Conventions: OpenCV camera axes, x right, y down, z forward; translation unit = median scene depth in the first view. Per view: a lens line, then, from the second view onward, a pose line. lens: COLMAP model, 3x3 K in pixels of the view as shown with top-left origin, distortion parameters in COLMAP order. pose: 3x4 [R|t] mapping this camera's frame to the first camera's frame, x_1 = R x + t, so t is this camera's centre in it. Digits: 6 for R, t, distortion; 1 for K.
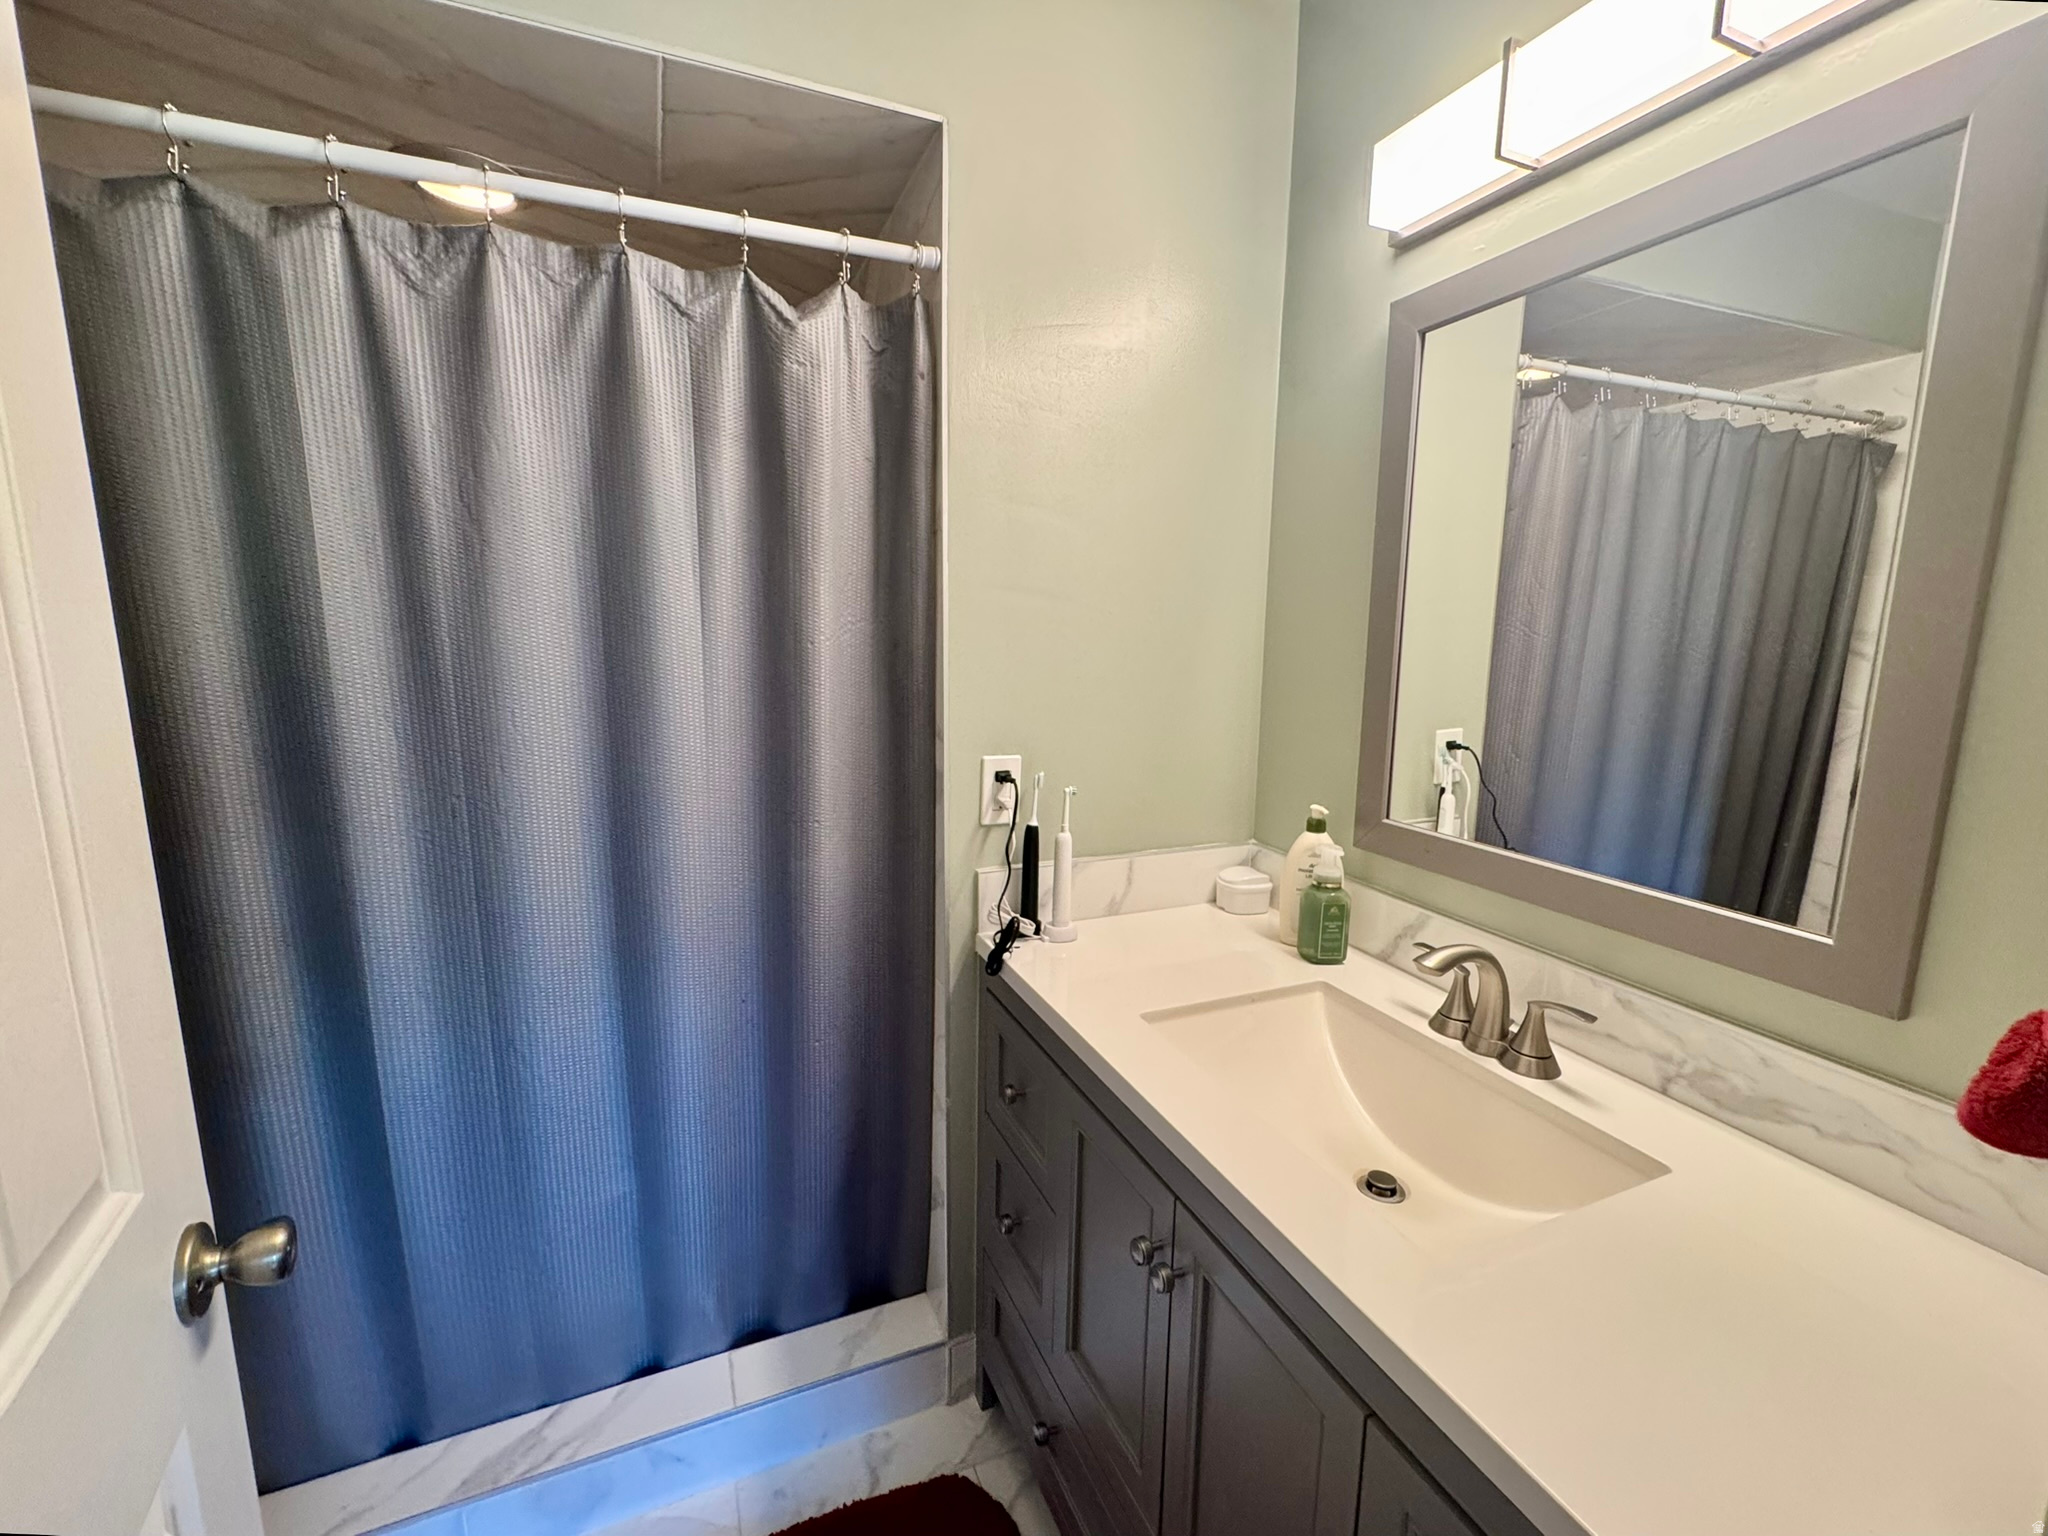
lens RADIAL K [[847.4, 0, 1024.0], [0, 847.4, 768.0], [0, 0, 1]] dist [-0.000147, 0.000090]
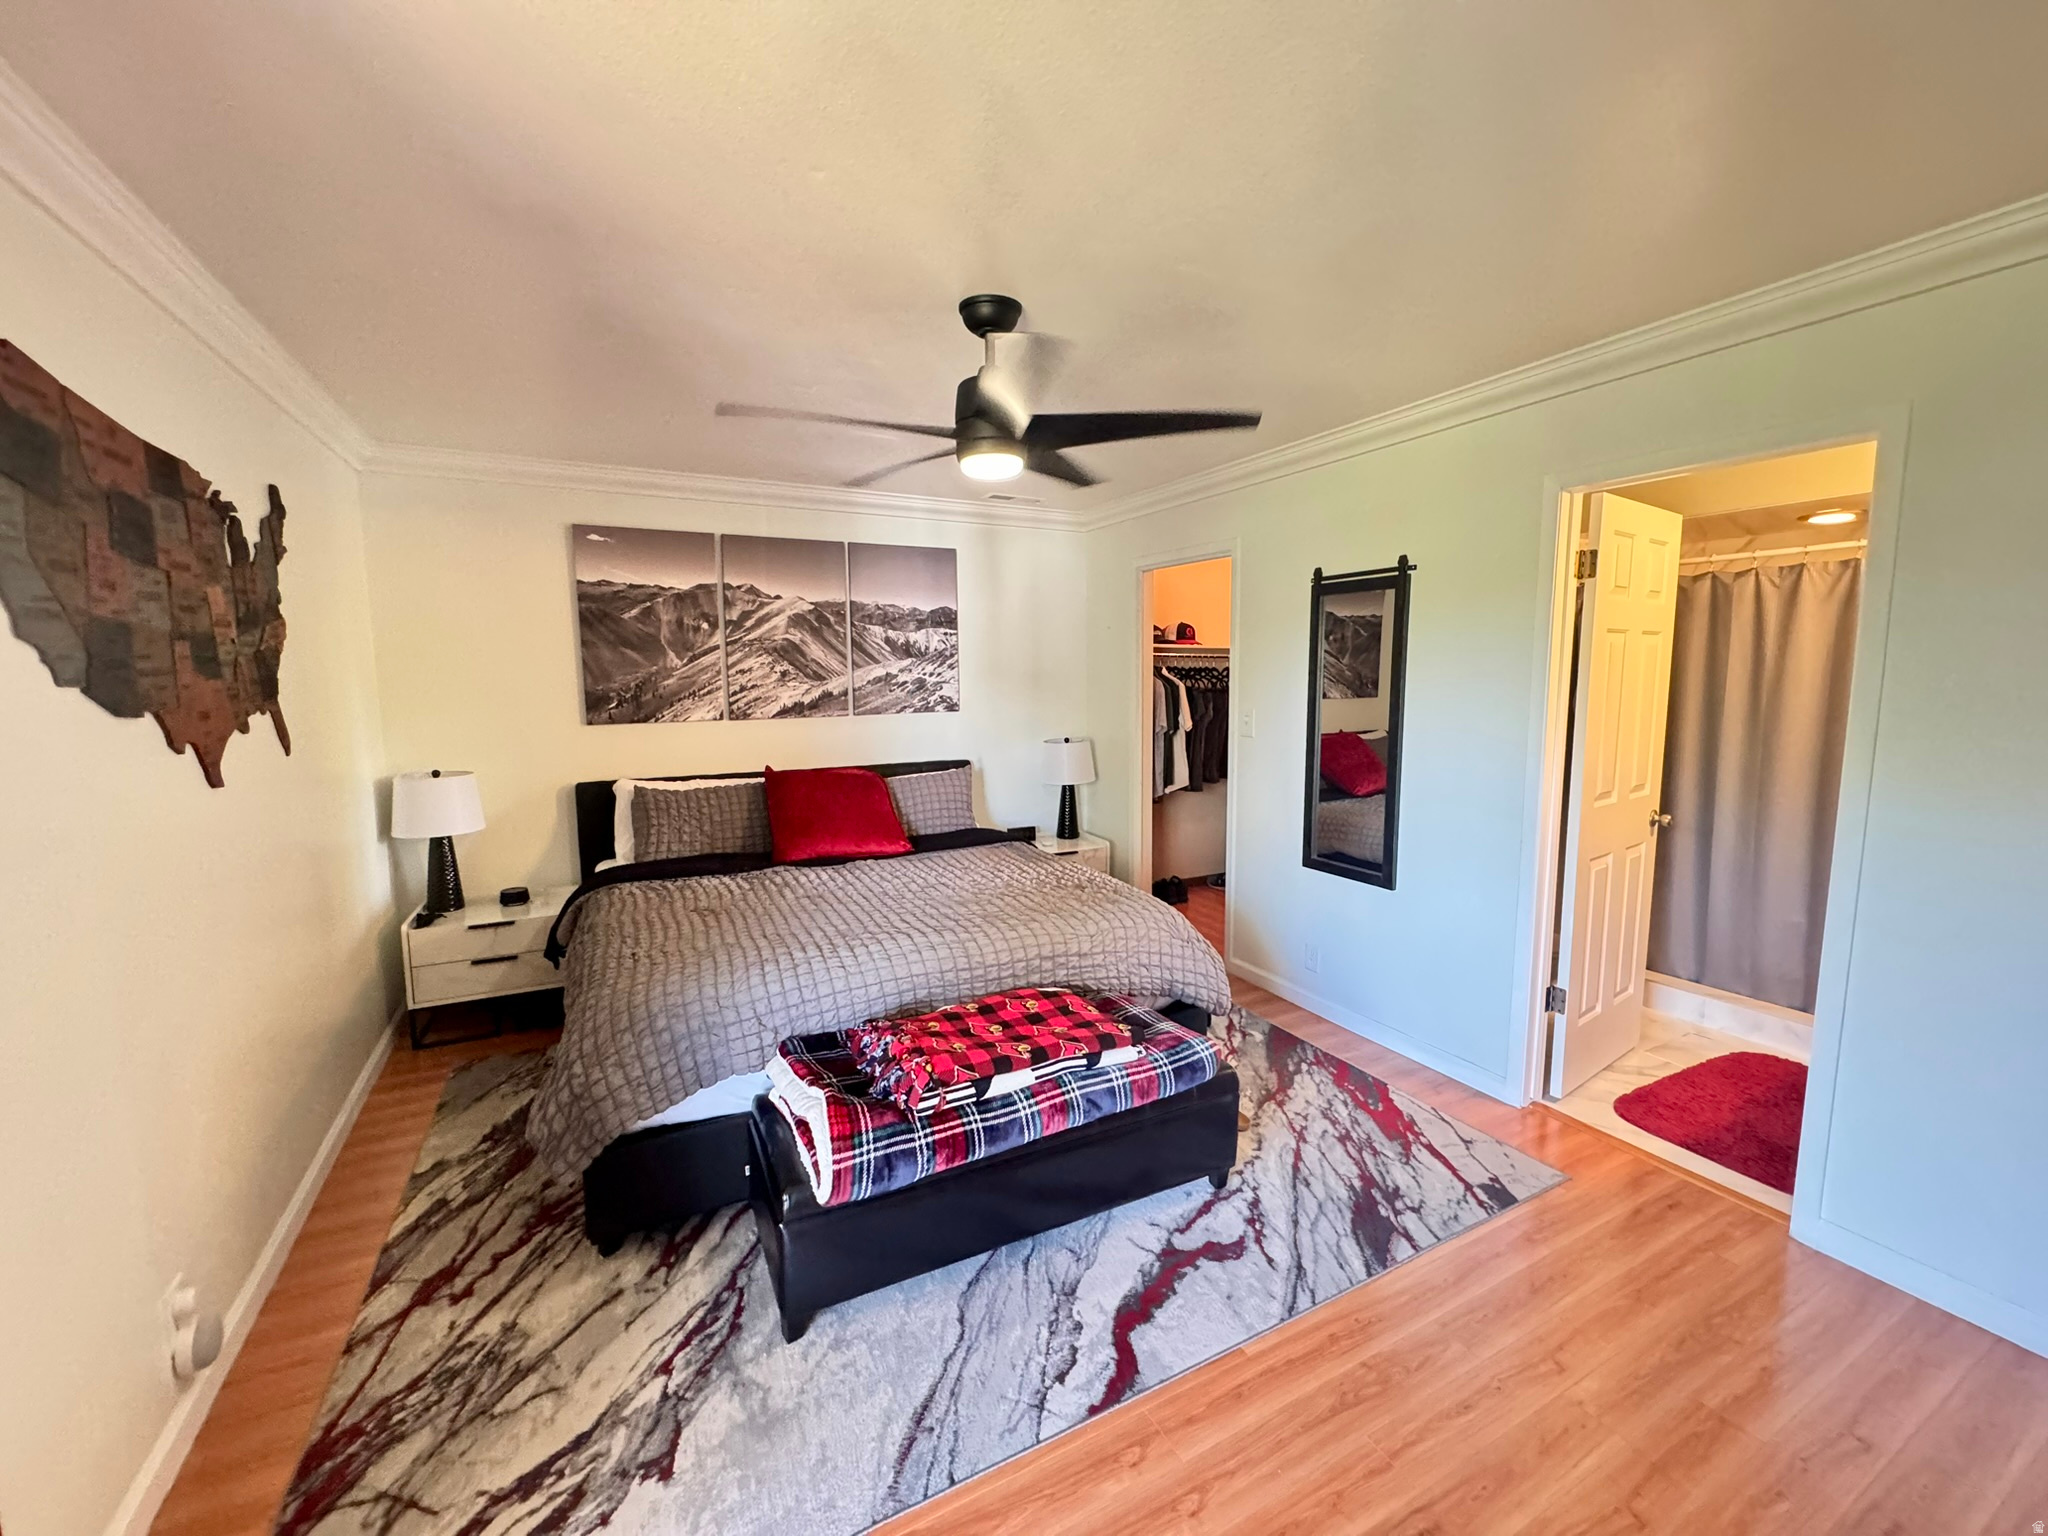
lens RADIAL K [[817.8, 0, 1023.0], [0, 817.8, 765.8], [0, 0, 1]] dist [-0.002084, 0.000003]
pose [[0.078123, 0.100160, -0.991900, 2.181465], [-0.150718, 0.984691, 0.087562, 0.249317], [0.985485, 0.142657, 0.092023, -1.981497]]
